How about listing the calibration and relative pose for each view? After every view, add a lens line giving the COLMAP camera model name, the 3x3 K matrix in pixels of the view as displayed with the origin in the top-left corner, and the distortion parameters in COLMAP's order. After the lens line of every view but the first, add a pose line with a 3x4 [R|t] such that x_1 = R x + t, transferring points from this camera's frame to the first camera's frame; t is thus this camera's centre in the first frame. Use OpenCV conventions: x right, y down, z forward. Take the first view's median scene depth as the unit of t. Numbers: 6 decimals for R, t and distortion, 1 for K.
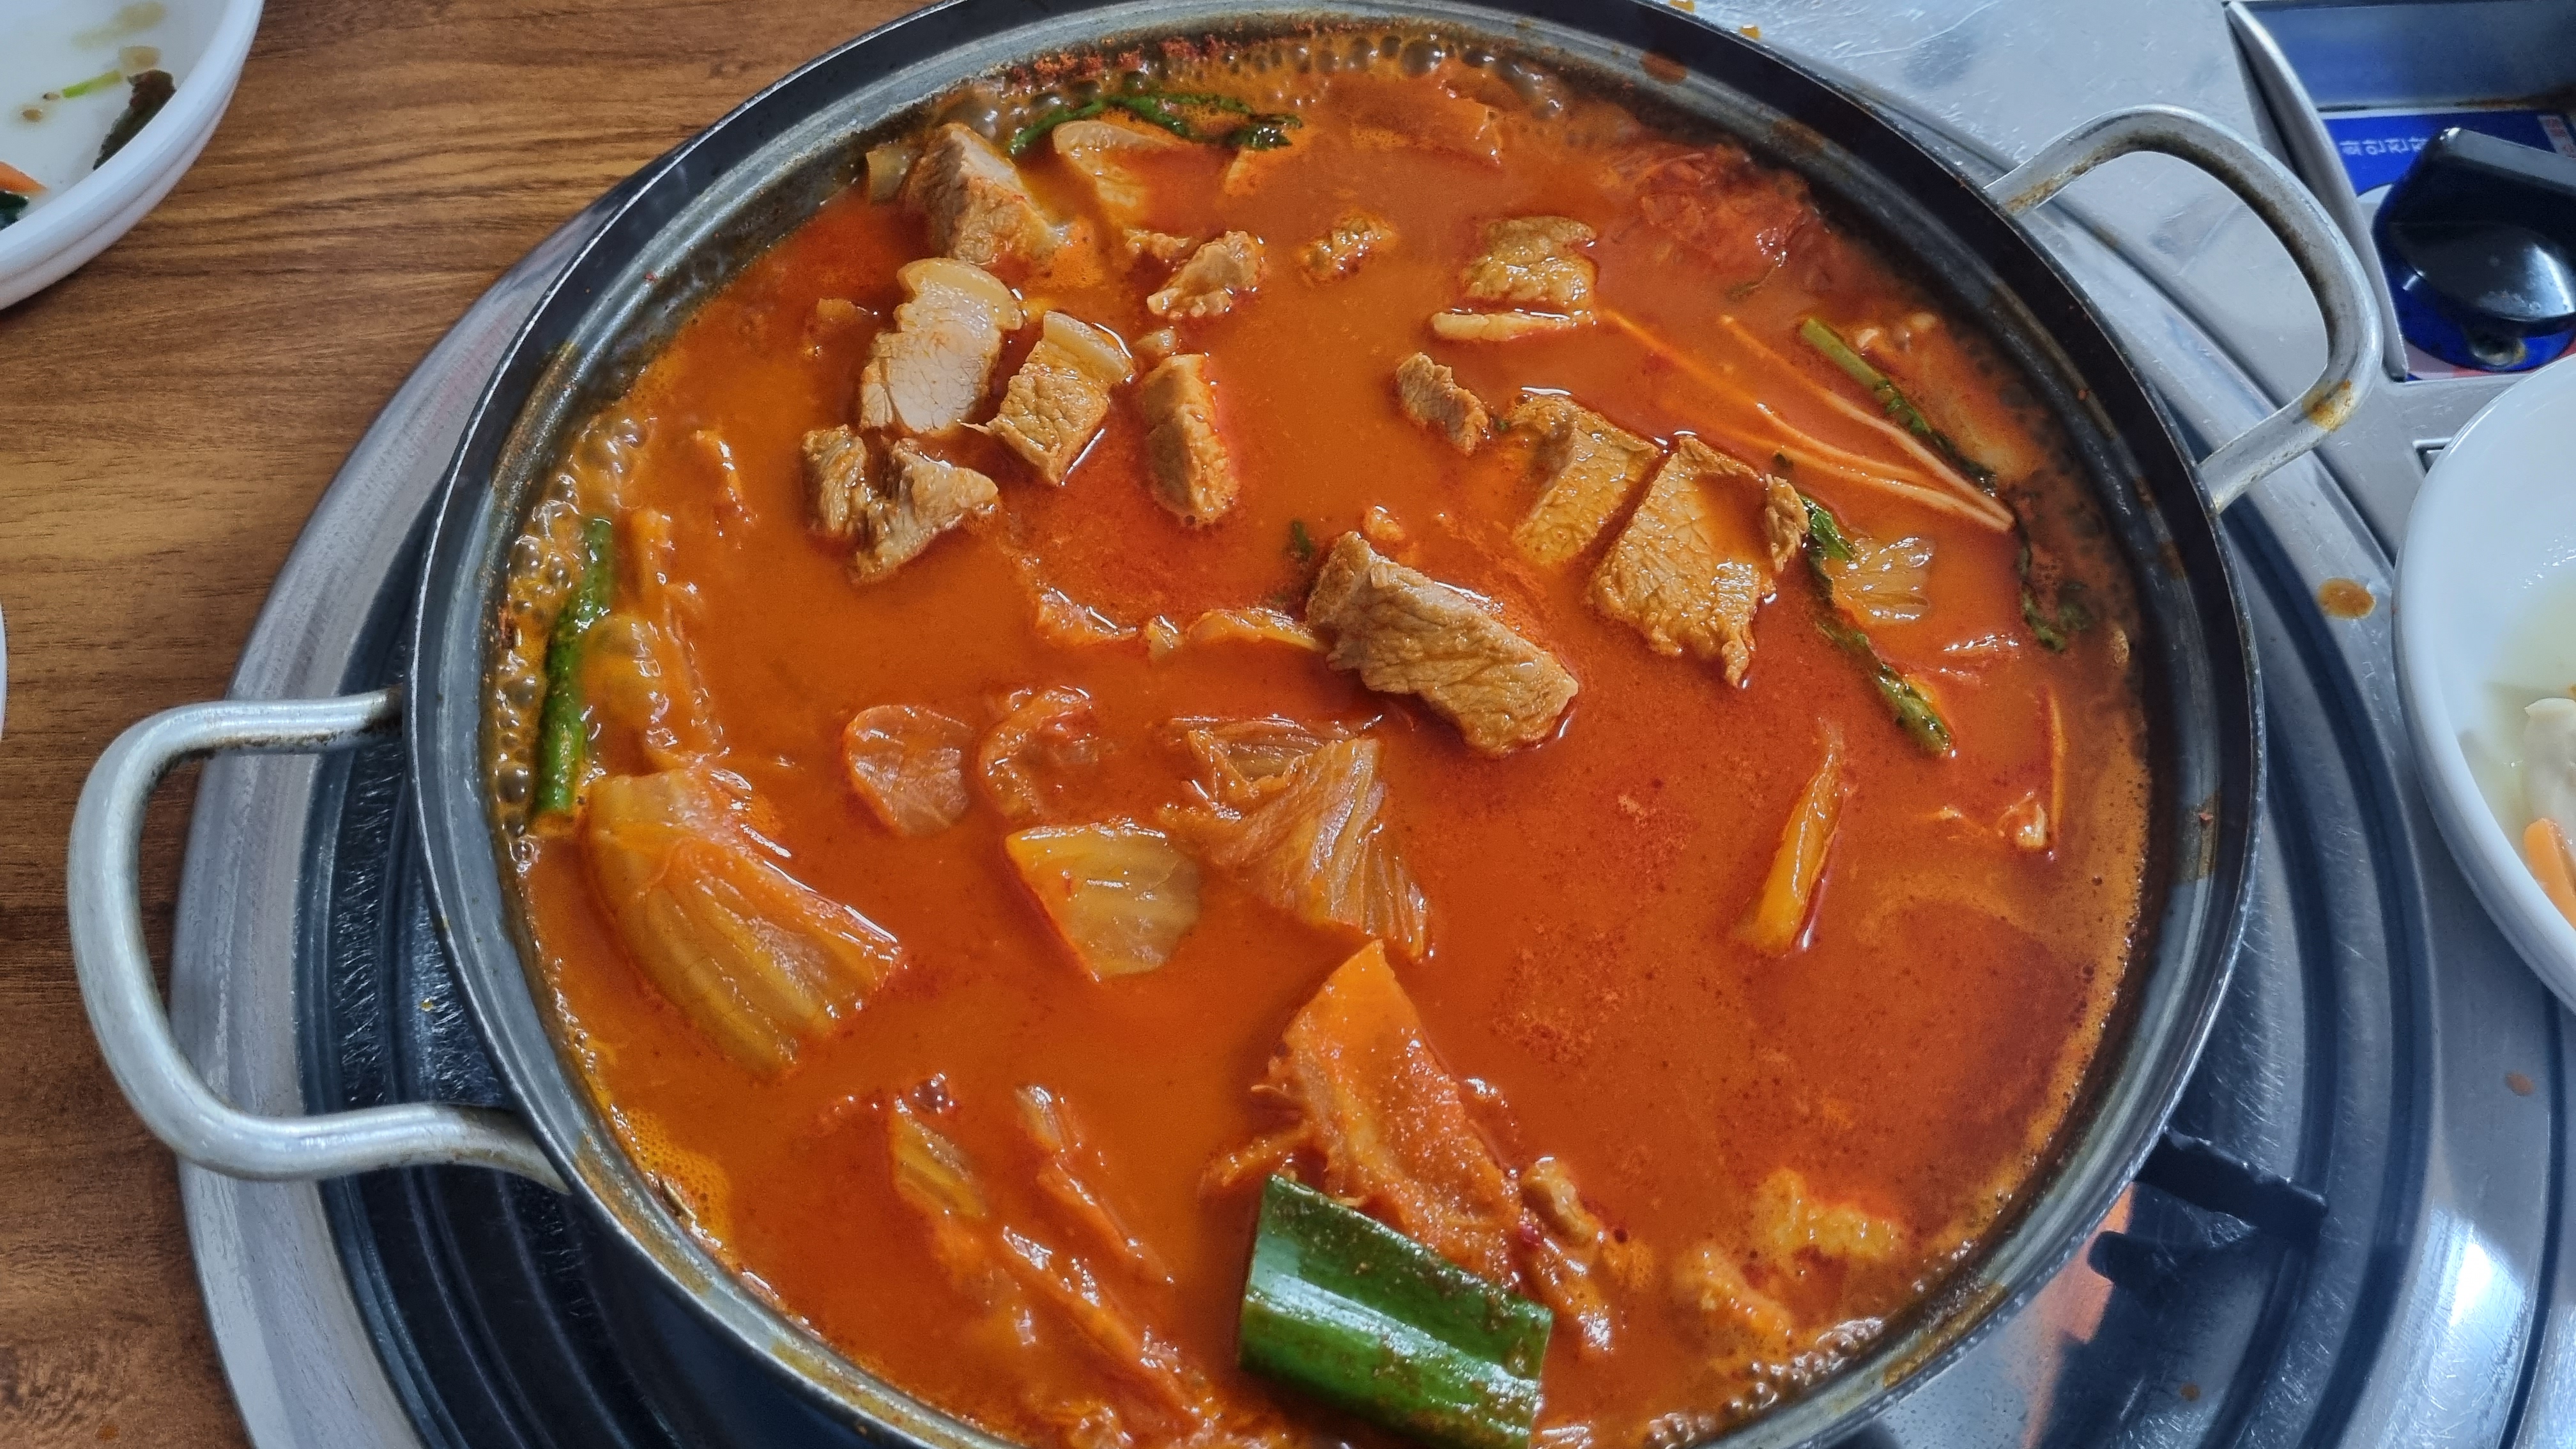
lens RADIAL K [[2141.9, 0, 1288.0], [0, 2141.9, 724.5], [0, 0, 1]] dist [0.005569, 0.000520]
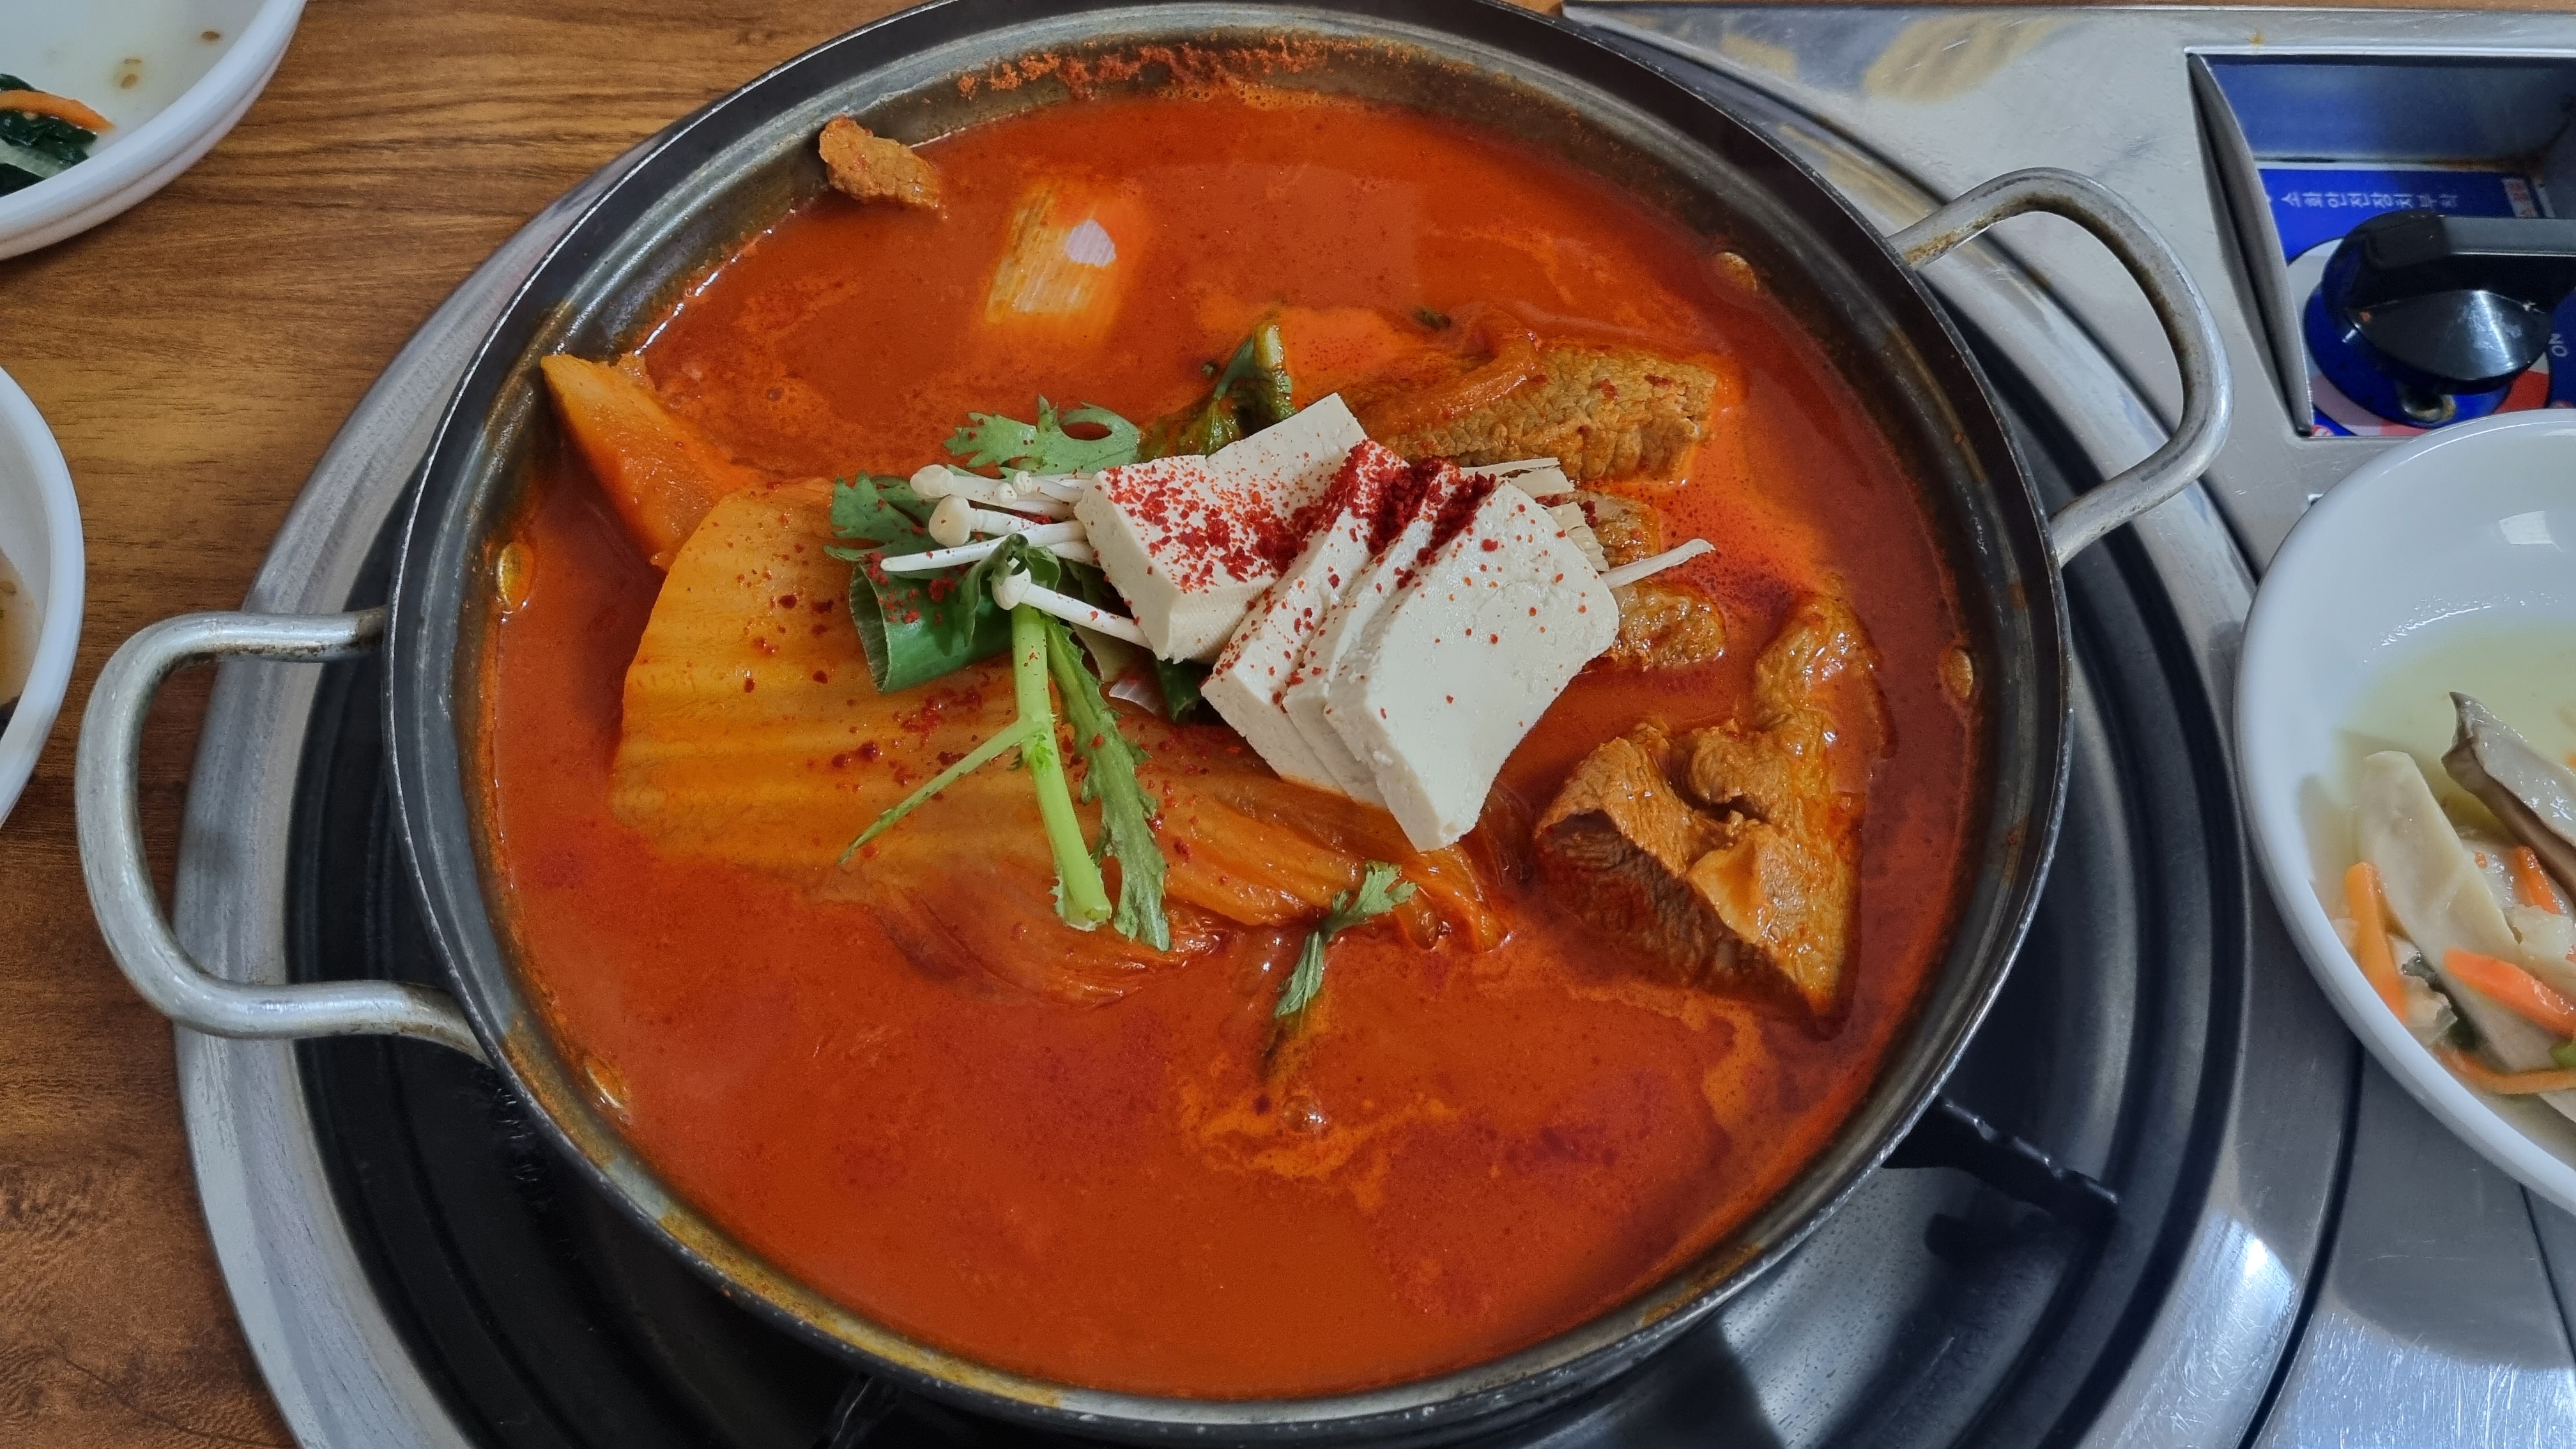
lens RADIAL K [[2141.9, 0, 1288.0], [0, 2141.9, 724.5], [0, 0, 1]] dist [0.005569, 0.000520]
pose [[0.997020, 0.070595, -0.031102, 0.069793], [-0.069641, 0.997098, 0.030752, -0.018025], [0.033182, -0.028494, 0.999043, -0.076197]]
